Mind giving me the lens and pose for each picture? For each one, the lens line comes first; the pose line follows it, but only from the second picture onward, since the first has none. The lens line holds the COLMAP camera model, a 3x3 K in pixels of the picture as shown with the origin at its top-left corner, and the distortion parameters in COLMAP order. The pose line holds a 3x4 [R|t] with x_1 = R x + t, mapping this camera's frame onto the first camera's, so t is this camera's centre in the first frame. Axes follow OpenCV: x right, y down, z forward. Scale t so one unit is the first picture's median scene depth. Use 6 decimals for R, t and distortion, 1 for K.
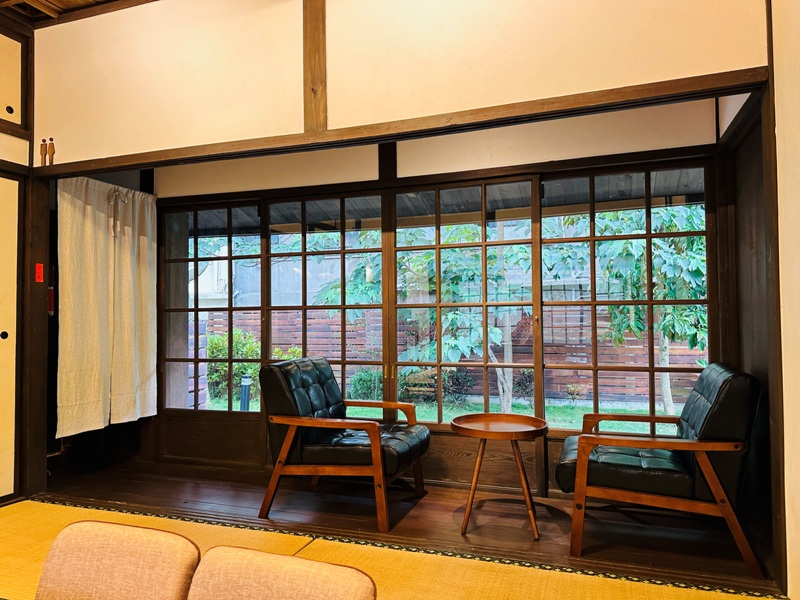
lens RADIAL K [[562.2, 0, 400.0], [0, 562.2, 300.0], [0, 0, 1]] dist [0.088322, -0.101612]
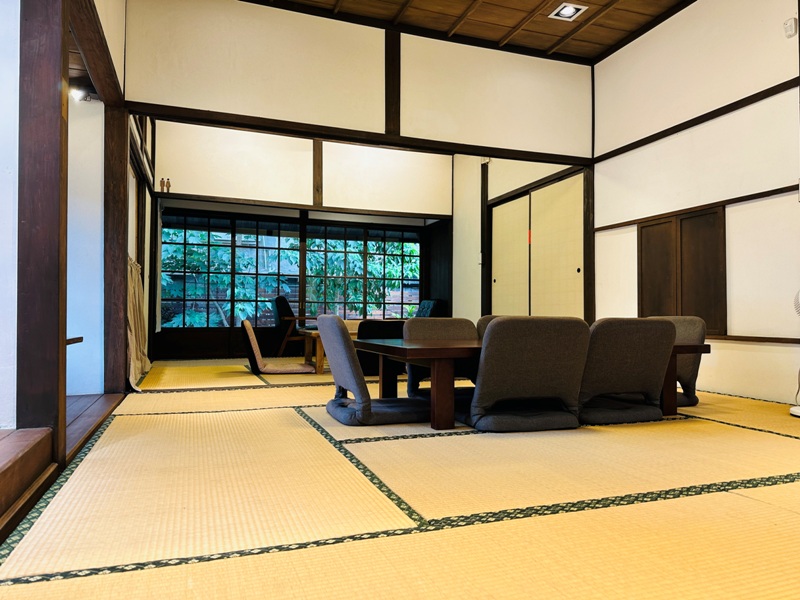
lens RADIAL K [[562.2, 0, 400.0], [0, 562.2, 300.0], [0, 0, 1]] dist [0.088322, -0.101612]
pose [[0.771991, 0.038385, 0.634473, -1.223801], [-0.035718, 0.999217, -0.016992, 0.142774], [-0.634629, -0.009544, 0.772758, -1.042699]]
